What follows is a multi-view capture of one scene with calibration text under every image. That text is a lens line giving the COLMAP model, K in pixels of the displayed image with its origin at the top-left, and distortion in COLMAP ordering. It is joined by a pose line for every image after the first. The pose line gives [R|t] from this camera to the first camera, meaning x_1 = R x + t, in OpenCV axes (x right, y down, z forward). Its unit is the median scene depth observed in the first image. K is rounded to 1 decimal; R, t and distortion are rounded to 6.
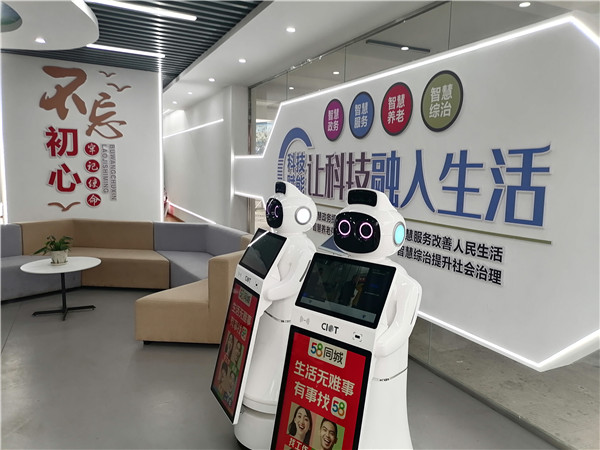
lens RADIAL K [[444.9, 0, 300.2], [0, 444.9, 224.9], [0, 0, 1]] dist [-0.002875, -0.000663]
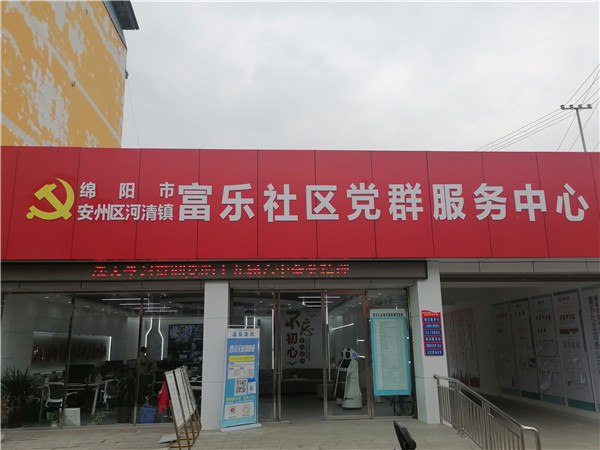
lens RADIAL K [[507.3, 0, 299.9], [0, 507.3, 225.1], [0, 0, 1]] dist [-0.005194, -0.000532]
pose [[0.931011, -0.122167, -0.343940, 0.628585], [-0.008026, 0.935241, -0.353922, 0.250493], [0.364904, 0.332265, 0.869738, -1.825380]]
